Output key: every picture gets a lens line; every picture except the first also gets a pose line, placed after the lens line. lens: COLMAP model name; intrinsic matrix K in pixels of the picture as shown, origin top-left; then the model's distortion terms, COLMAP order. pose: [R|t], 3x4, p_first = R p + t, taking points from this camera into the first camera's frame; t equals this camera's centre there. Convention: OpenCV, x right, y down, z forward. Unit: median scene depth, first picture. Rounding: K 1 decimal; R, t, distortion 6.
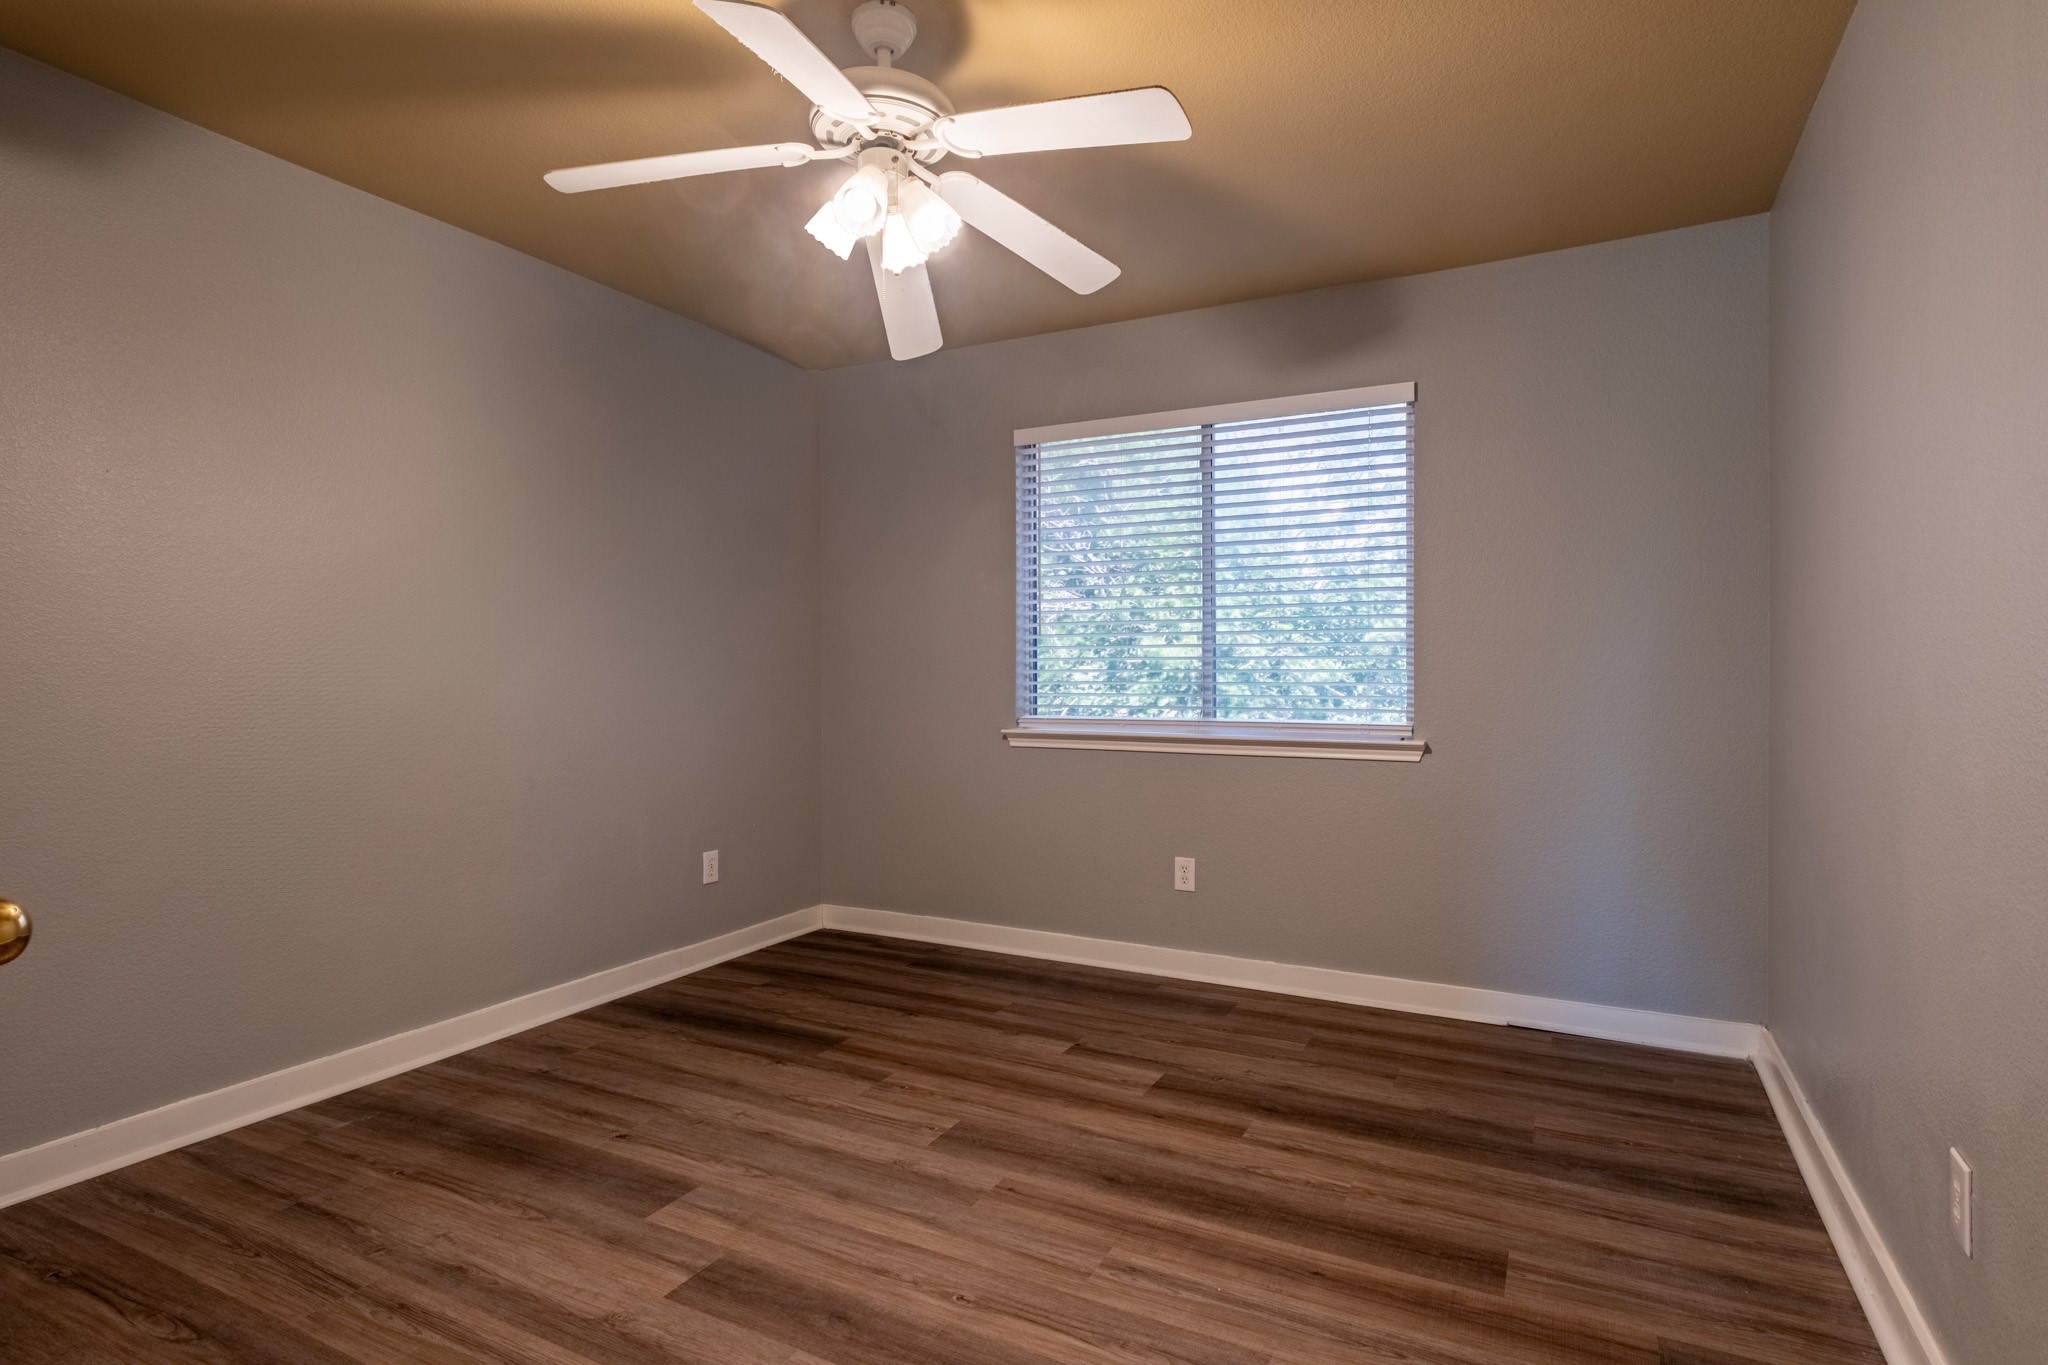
lens RADIAL K [[1057.2, 0, 1024.8], [0, 1057.2, 676.9], [0, 0, 1]] dist [0.003280, 0.000232]
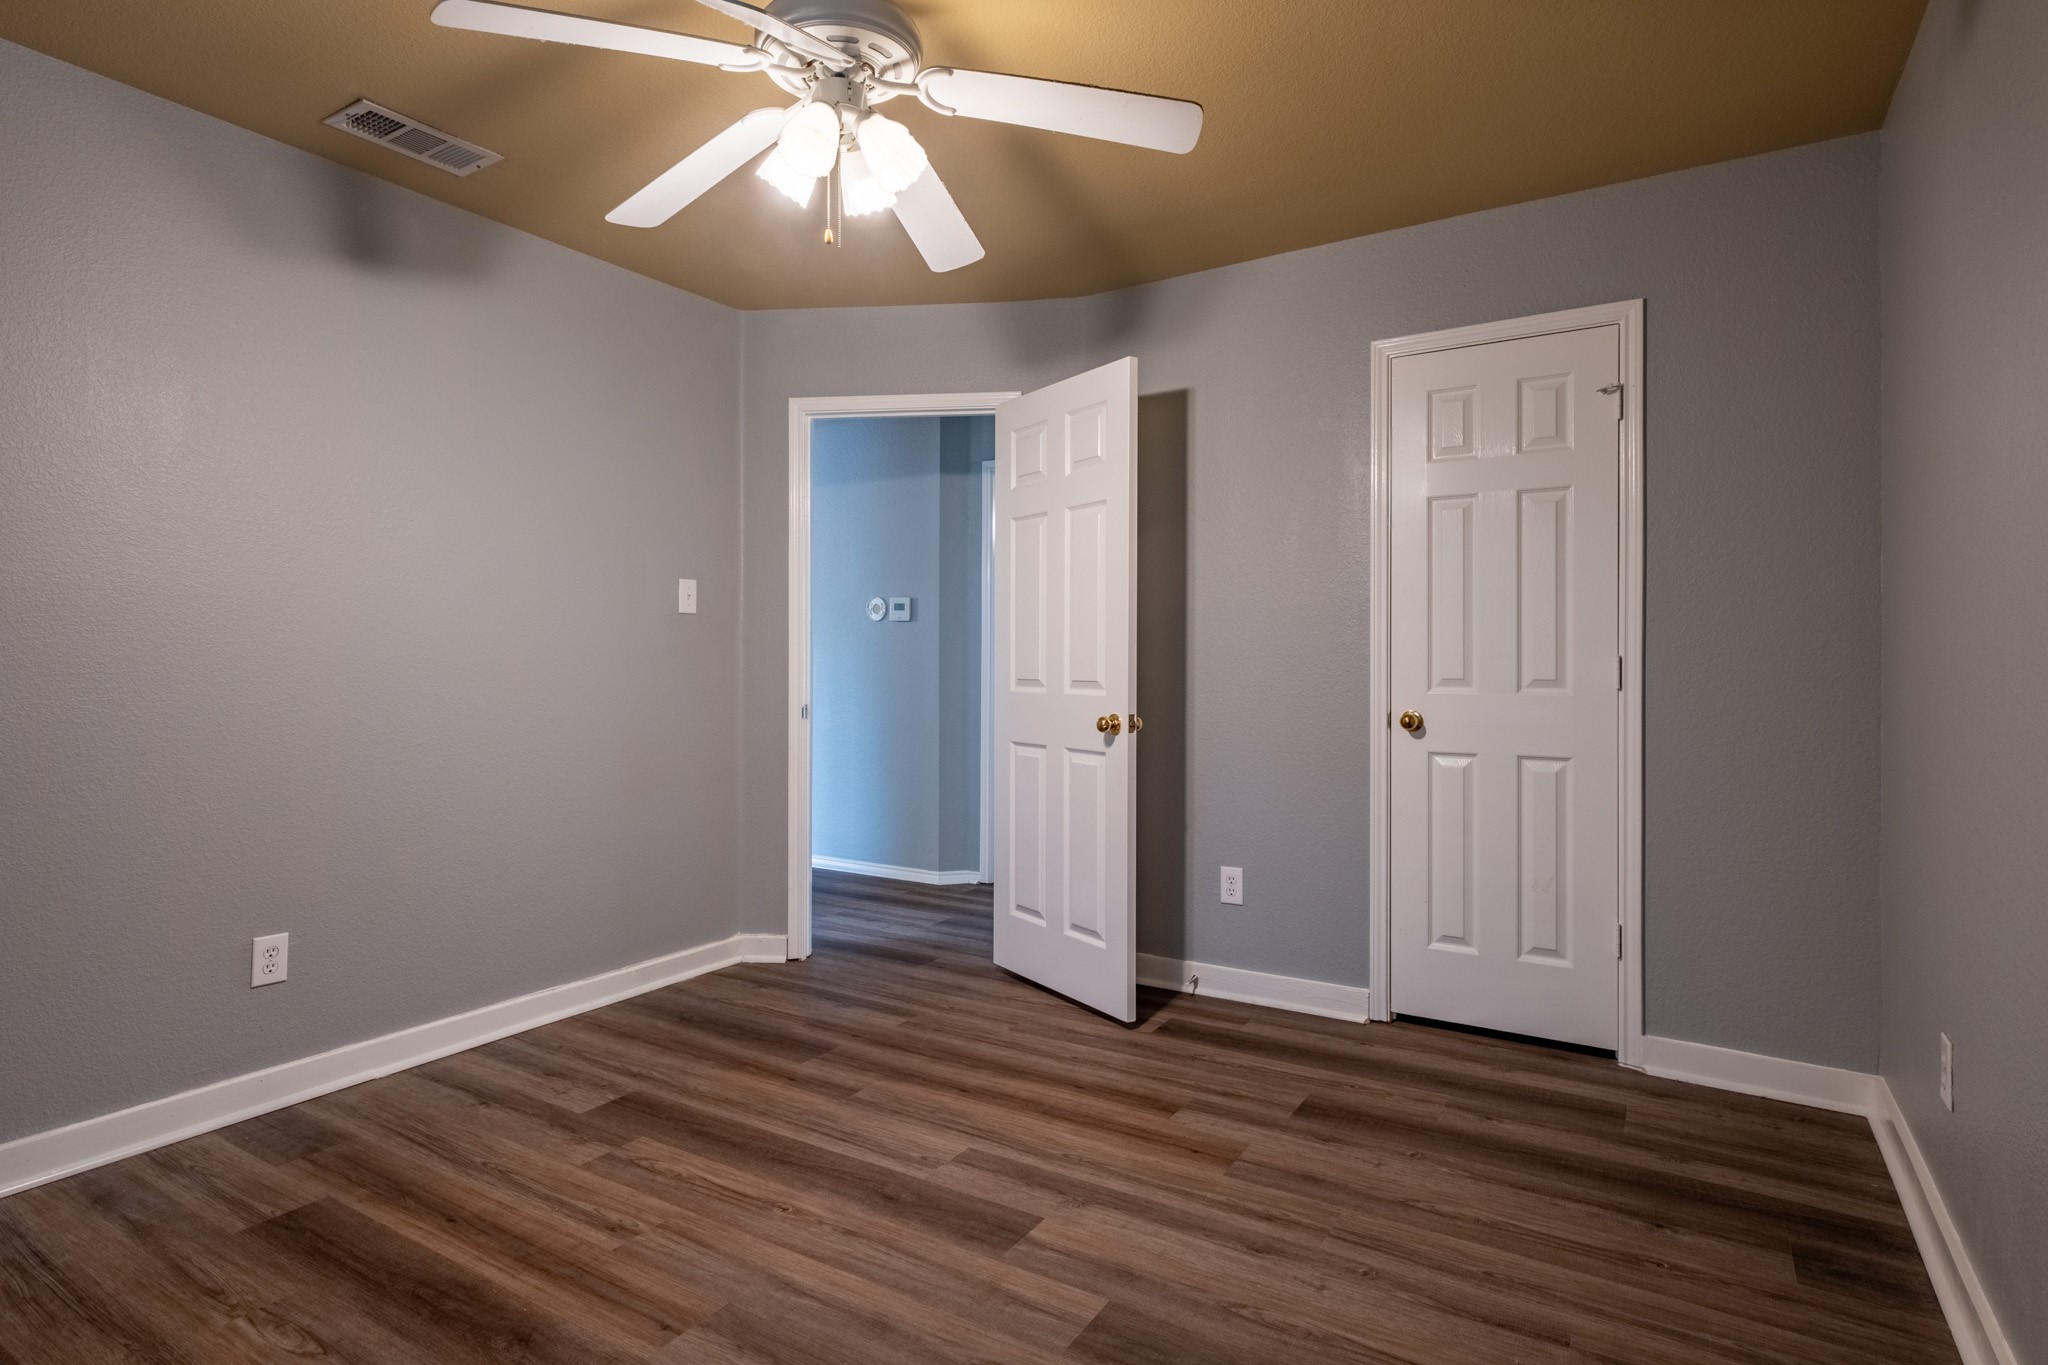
lens RADIAL K [[1057.2, 0, 1025.3], [0, 1057.2, 672.6], [0, 0, 1]] dist [0.003280, 0.000232]
pose [[-0.997010, -0.002755, 0.077227, -0.385245], [-0.001235, 0.999805, 0.019723, -0.014936], [-0.077266, 0.019568, -0.996818, 2.001163]]
